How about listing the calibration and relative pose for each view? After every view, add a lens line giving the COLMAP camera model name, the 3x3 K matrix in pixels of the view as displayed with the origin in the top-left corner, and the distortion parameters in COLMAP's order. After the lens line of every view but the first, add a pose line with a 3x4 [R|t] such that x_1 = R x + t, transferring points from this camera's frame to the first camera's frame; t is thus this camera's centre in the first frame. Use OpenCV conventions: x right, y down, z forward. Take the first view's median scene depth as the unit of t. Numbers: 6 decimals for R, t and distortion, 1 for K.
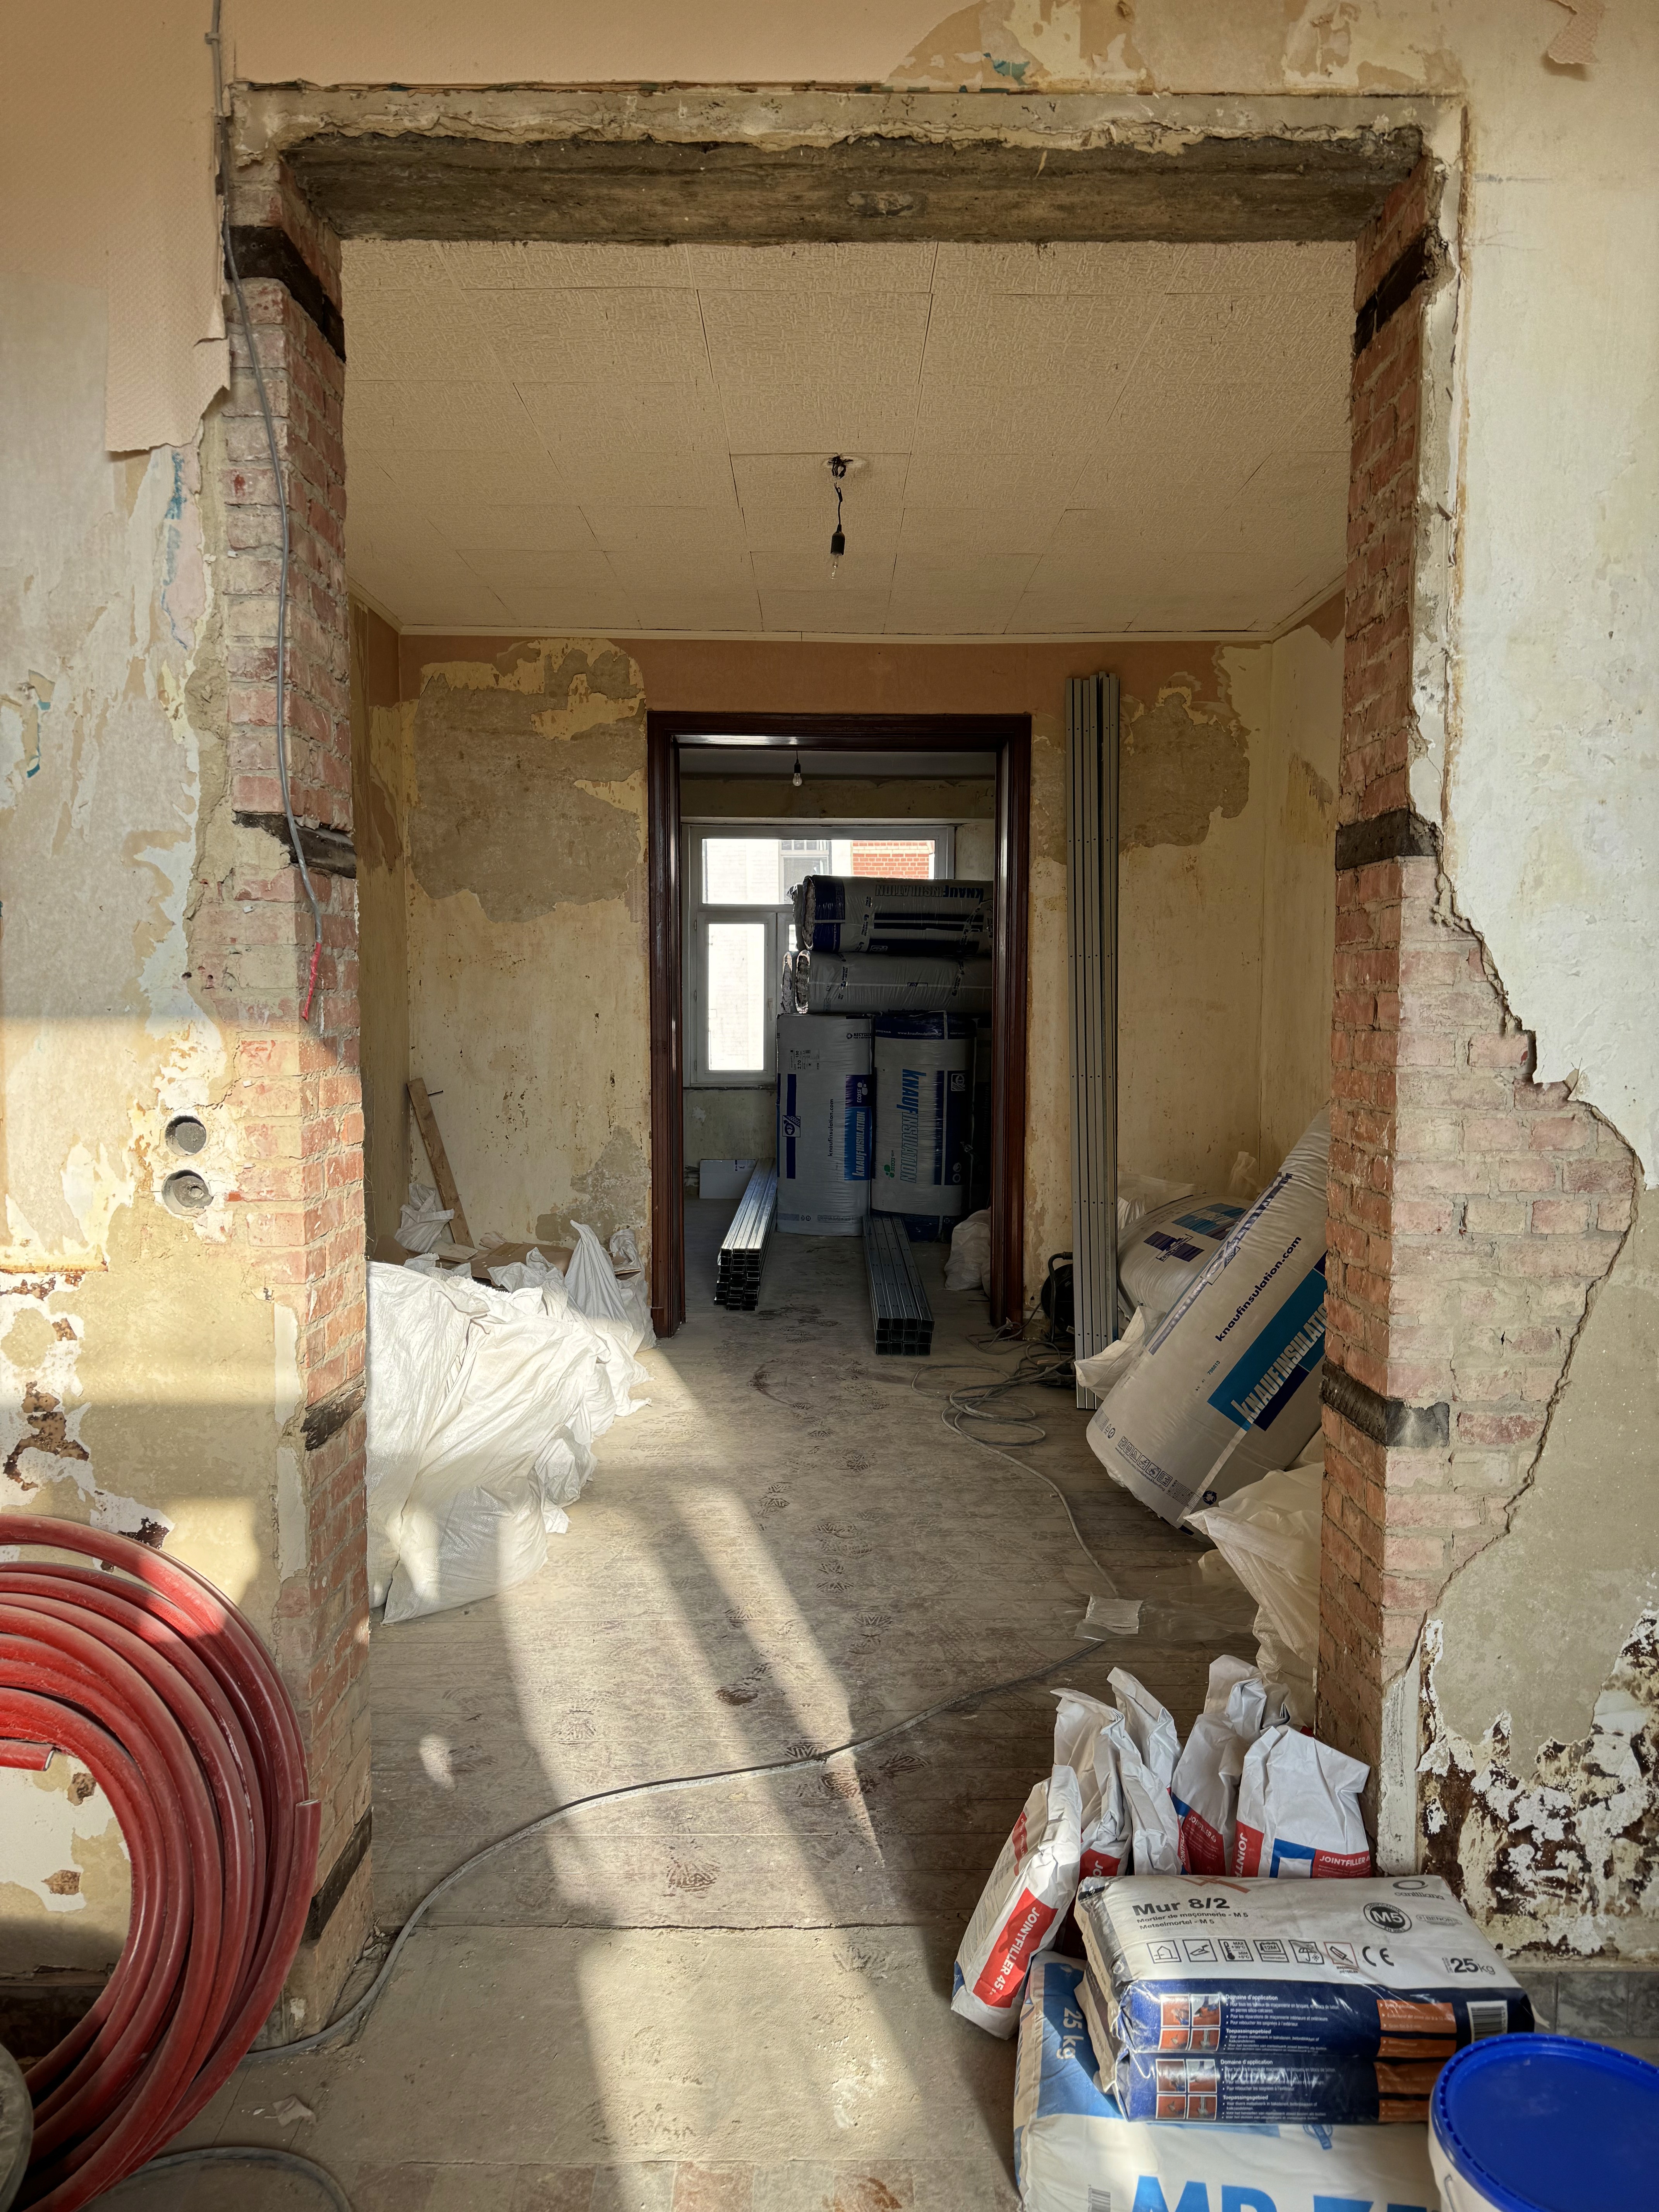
lens RADIAL K [[1517.9, 0, 829.5], [0, 1517.9, 1106.0], [0, 0, 1]] dist [0.188537, -0.397085]
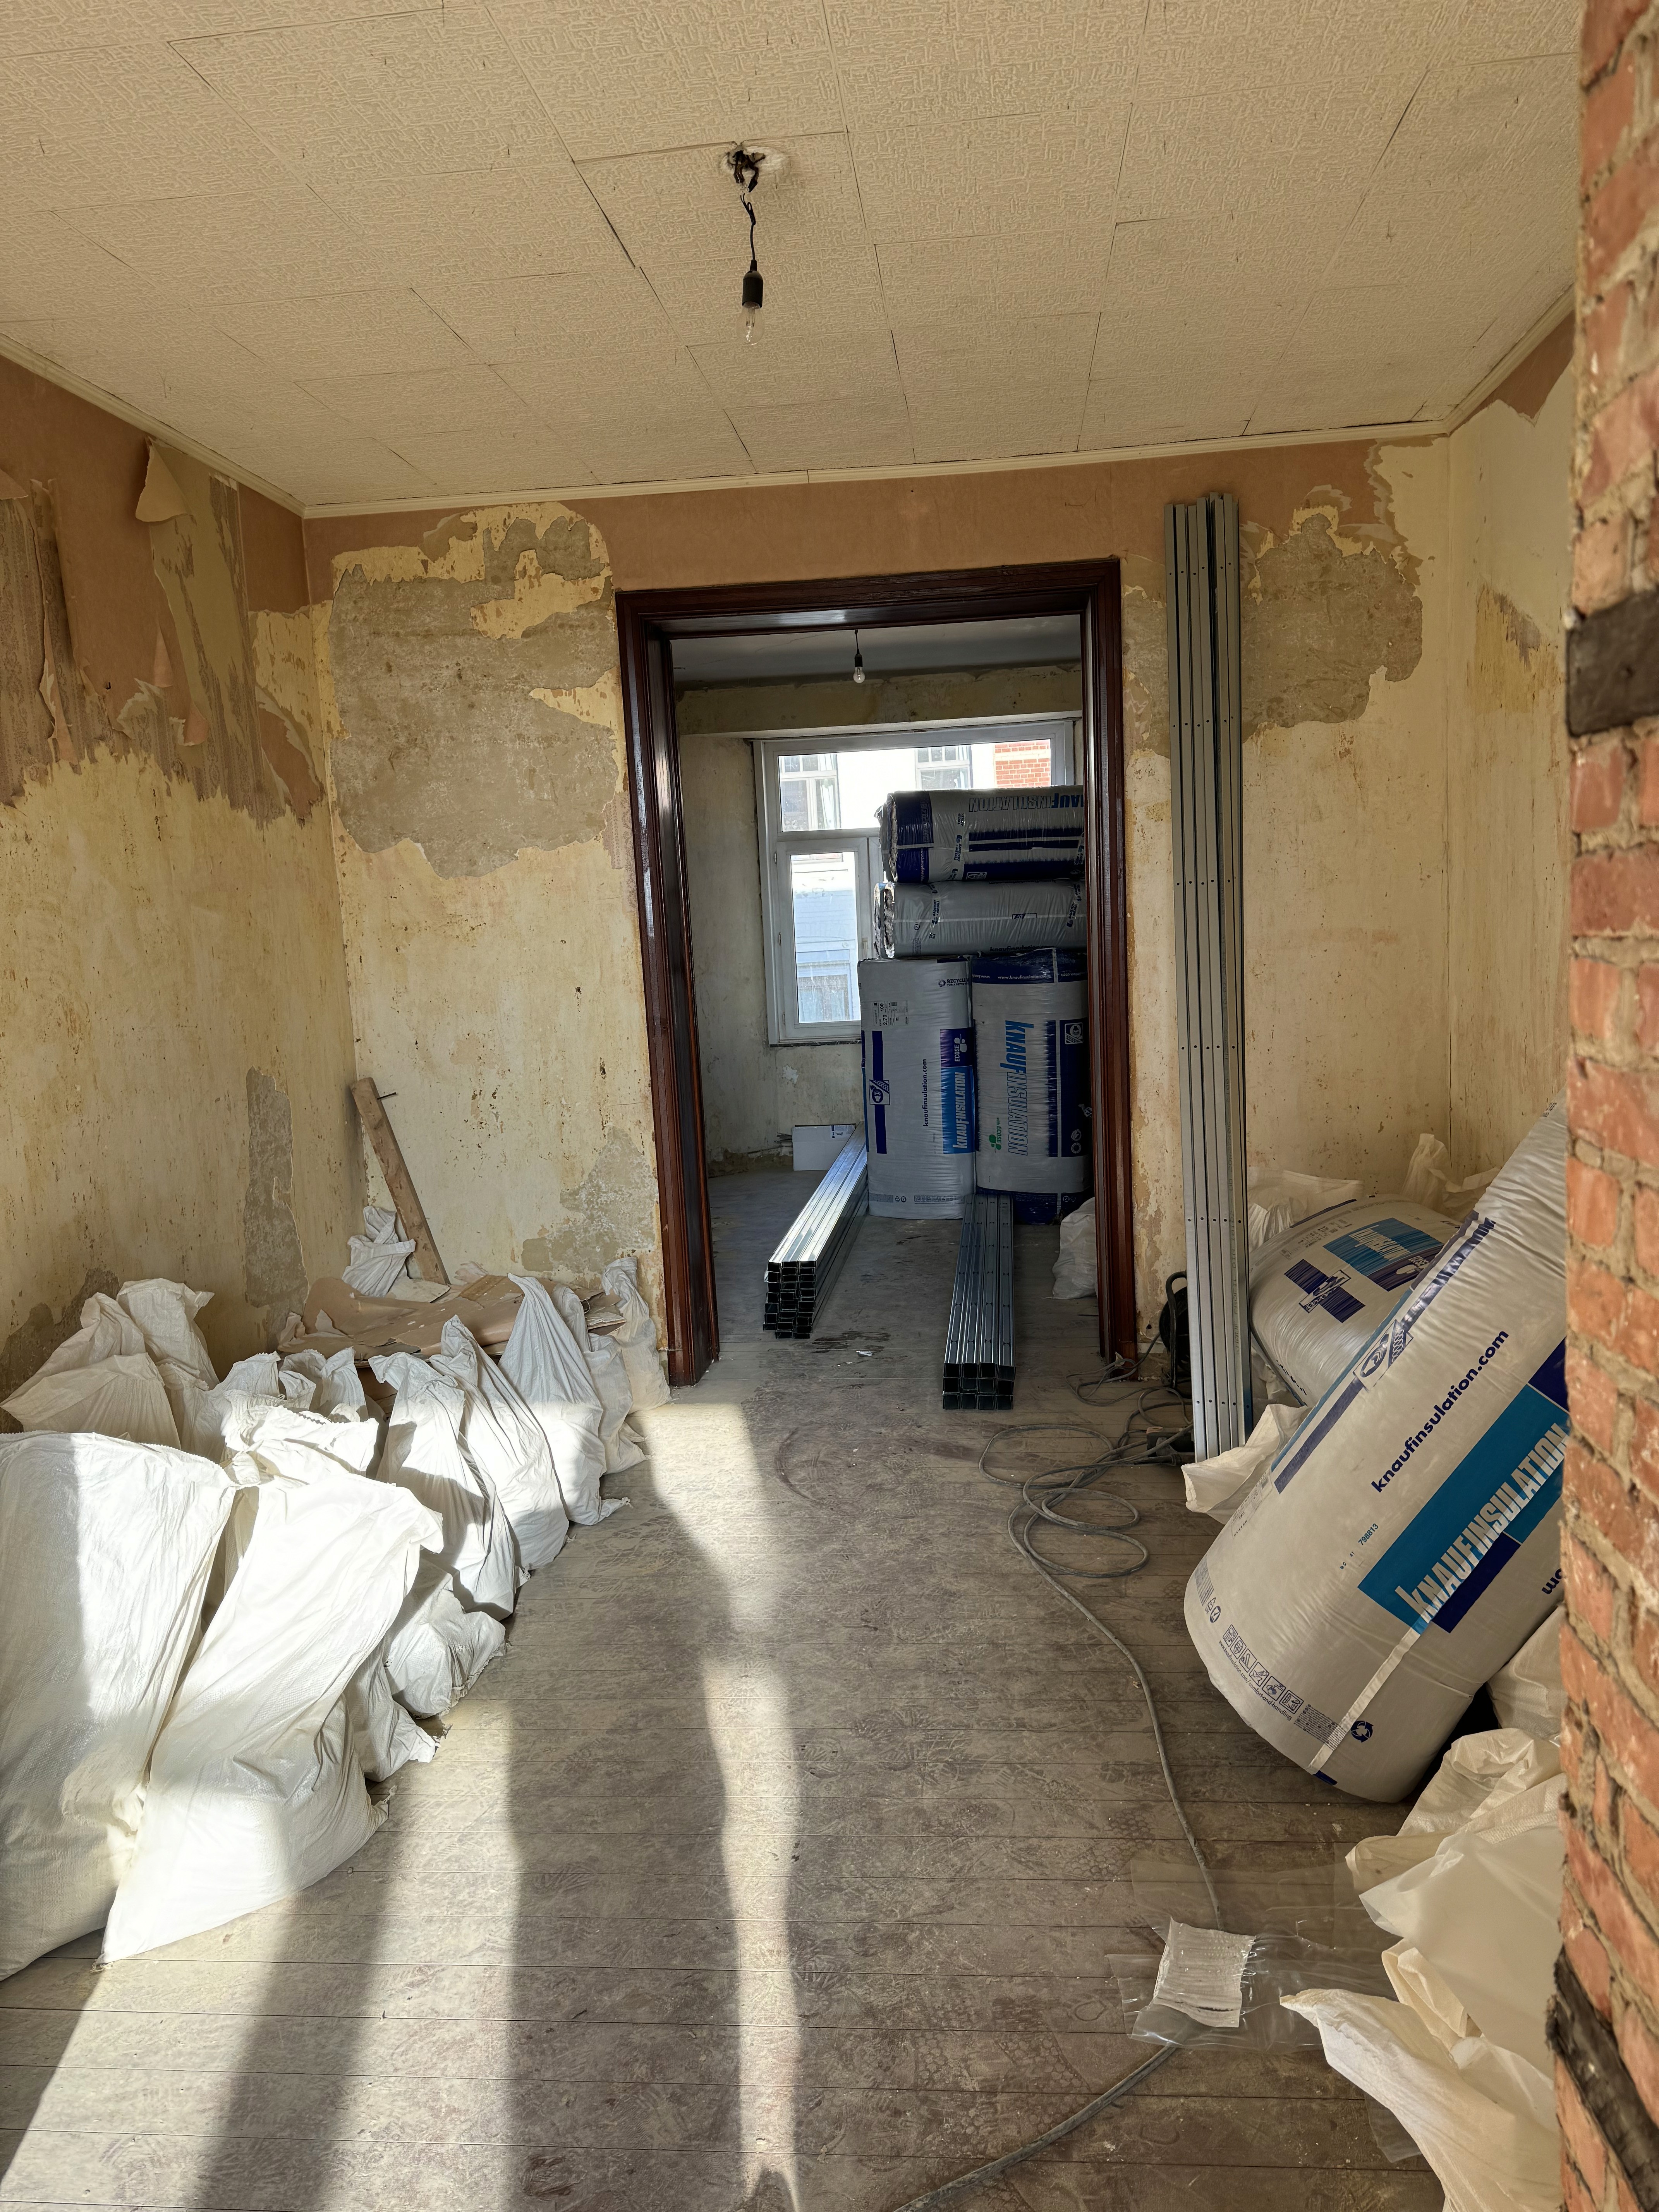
lens RADIAL K [[1517.4, 0, 845.5], [0, 1517.4, 1116.7], [0, 0, 1]] dist [0.177620, -0.381746]
pose [[0.993320, -0.037890, -0.108993, 0.070252], [0.044330, 0.997374, 0.057277, -0.033017], [0.106537, -0.061726, 0.992391, 0.223391]]
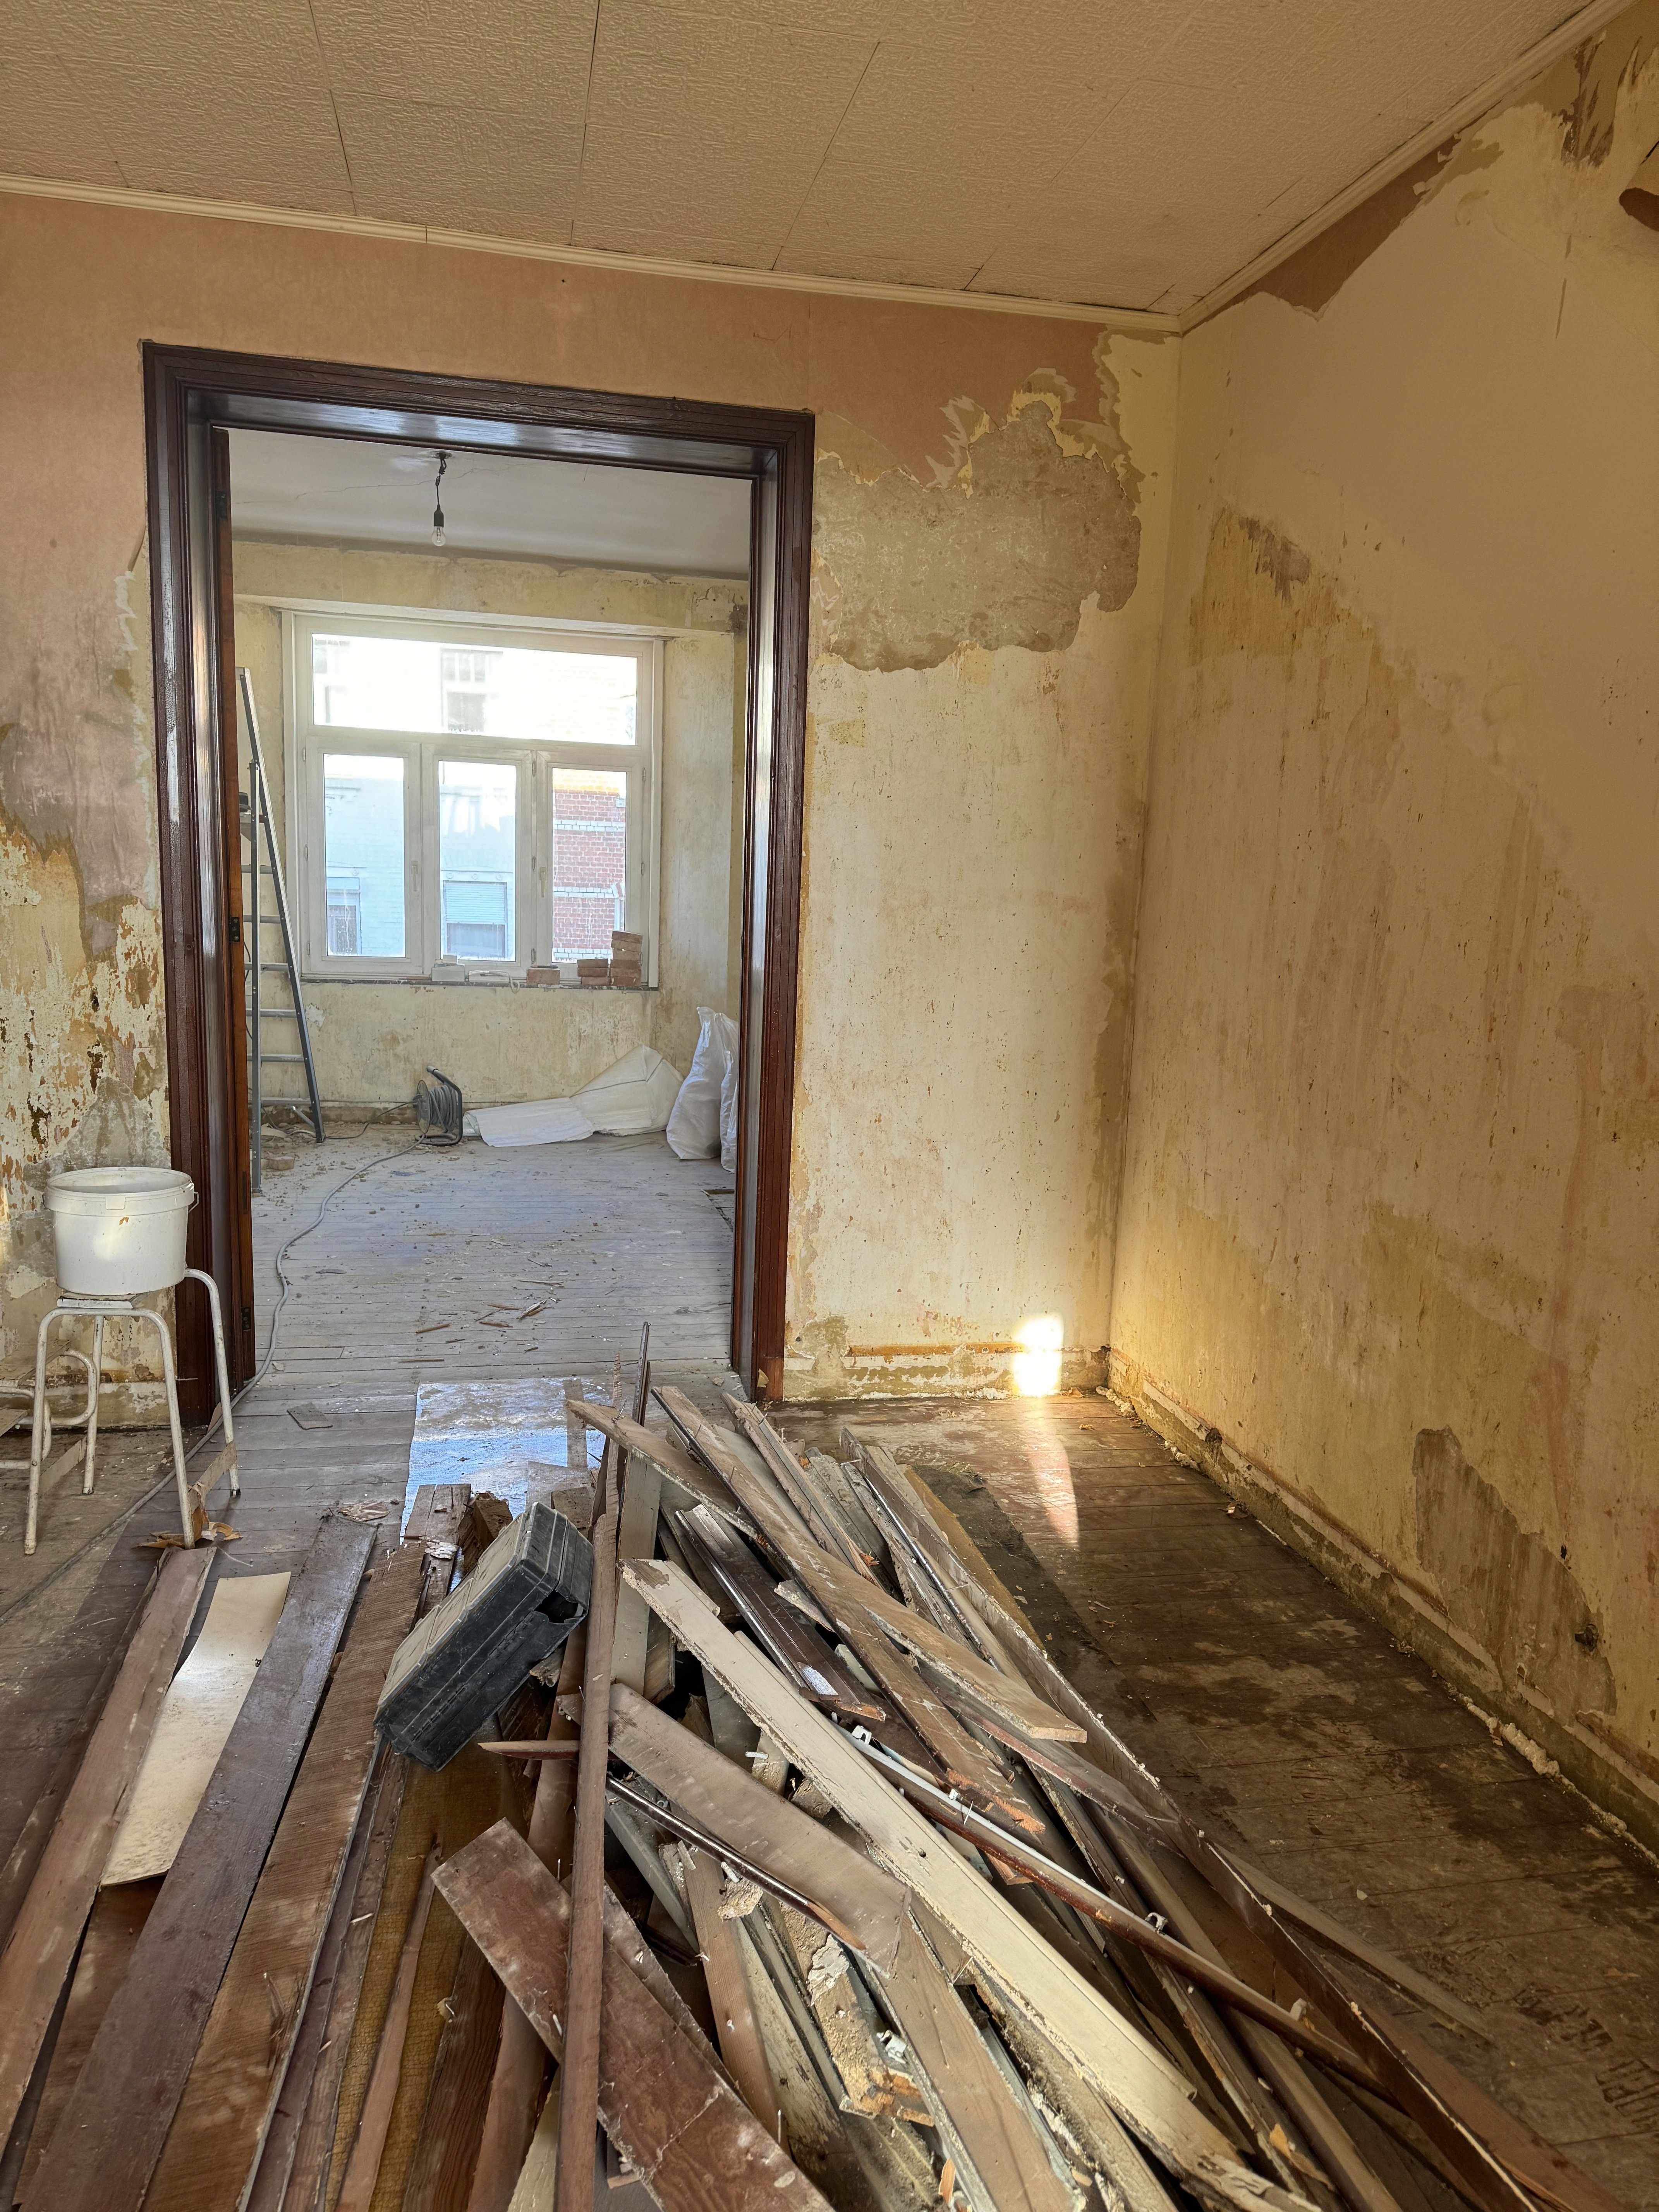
lens RADIAL K [[1517.9, 0, 829.5], [0, 1517.9, 1106.0], [0, 0, 1]] dist [0.188537, -0.397085]
pose [[0.979135, 0.001371, 0.203204, 0.011956], [-0.018851, 0.996278, 0.084110, -0.031841], [-0.202332, -0.086185, 0.975517, 0.370518]]
